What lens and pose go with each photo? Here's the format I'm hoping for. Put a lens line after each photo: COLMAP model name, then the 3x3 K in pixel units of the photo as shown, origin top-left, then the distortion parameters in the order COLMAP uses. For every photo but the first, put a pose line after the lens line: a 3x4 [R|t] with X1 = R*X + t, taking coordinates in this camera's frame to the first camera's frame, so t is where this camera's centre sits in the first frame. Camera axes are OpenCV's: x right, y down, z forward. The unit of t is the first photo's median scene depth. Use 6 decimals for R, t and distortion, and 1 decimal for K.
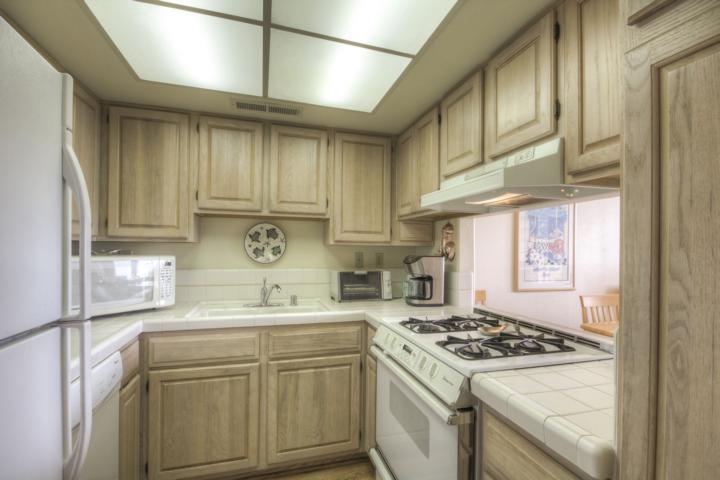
lens RADIAL K [[338.3, 0, 364.3], [0, 338.3, 249.2], [0, 0, 1]] dist [0.000041, -0.001972]
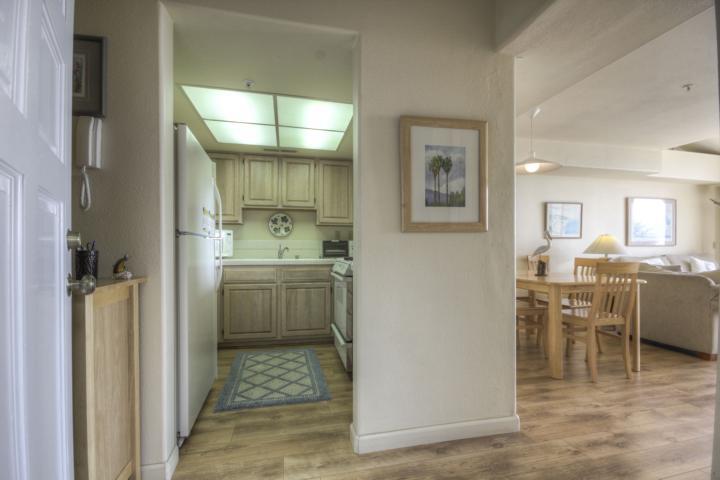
lens RADIAL K [[338.3, 0, 363.6], [0, 338.3, 246.6], [0, 0, 1]] dist [0.000041, -0.001972]
pose [[0.997574, -0.008553, -0.069084, 0.265653], [0.008888, 0.999950, 0.004556, 0.096804], [0.069041, -0.005159, 0.997600, -0.740958]]
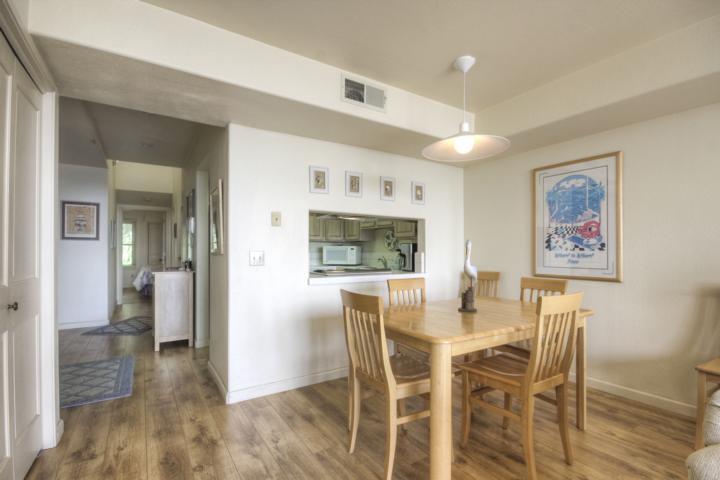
lens RADIAL K [[338.3, 0, 361.2], [0, 338.3, 244.9], [0, 0, 1]] dist [0.000041, -0.001972]
pose [[0.272803, -0.027909, -0.961665, 1.845585], [0.008477, 0.999610, -0.026606, 0.073154], [0.962033, -0.000894, 0.272933, 0.281033]]
